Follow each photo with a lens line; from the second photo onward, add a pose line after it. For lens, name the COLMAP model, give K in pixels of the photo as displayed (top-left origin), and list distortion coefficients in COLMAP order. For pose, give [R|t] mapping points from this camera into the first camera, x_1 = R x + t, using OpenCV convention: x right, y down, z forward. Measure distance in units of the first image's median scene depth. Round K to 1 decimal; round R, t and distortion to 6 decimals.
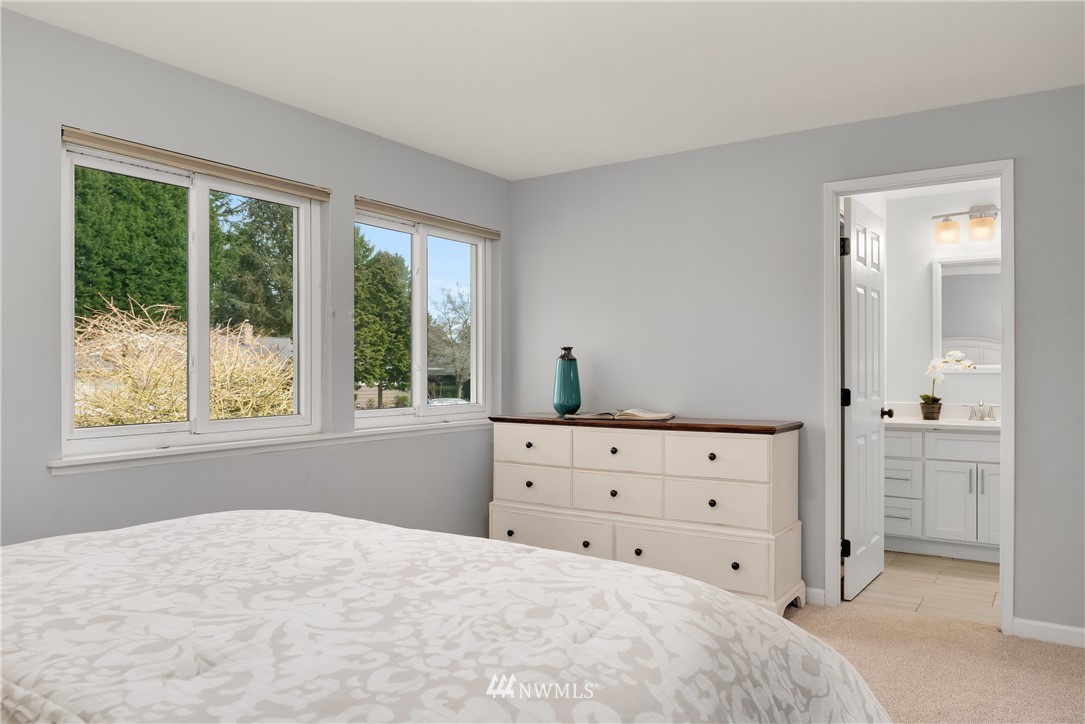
lens RADIAL K [[782.4, 0, 542.5], [0, 782.4, 362.0], [0, 0, 1]] dist [-0.006868, -0.005495]
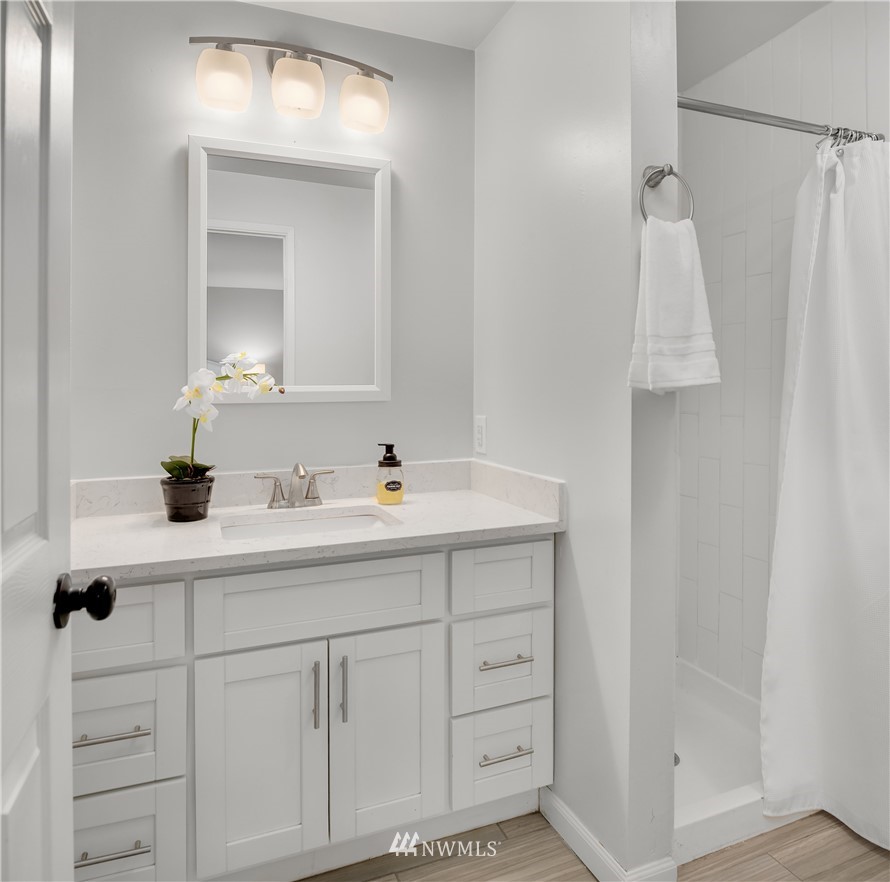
lens RADIAL K [[625.1, 0, 445.7], [0, 625.1, 383.2], [0, 0, 1]] dist [-0.014215, -0.003574]
pose [[0.569142, 0.005807, 0.822219, 0.313619], [0.002025, 0.999962, -0.008463, 0.005909], [-0.822237, 0.006481, 0.569109, 0.721082]]
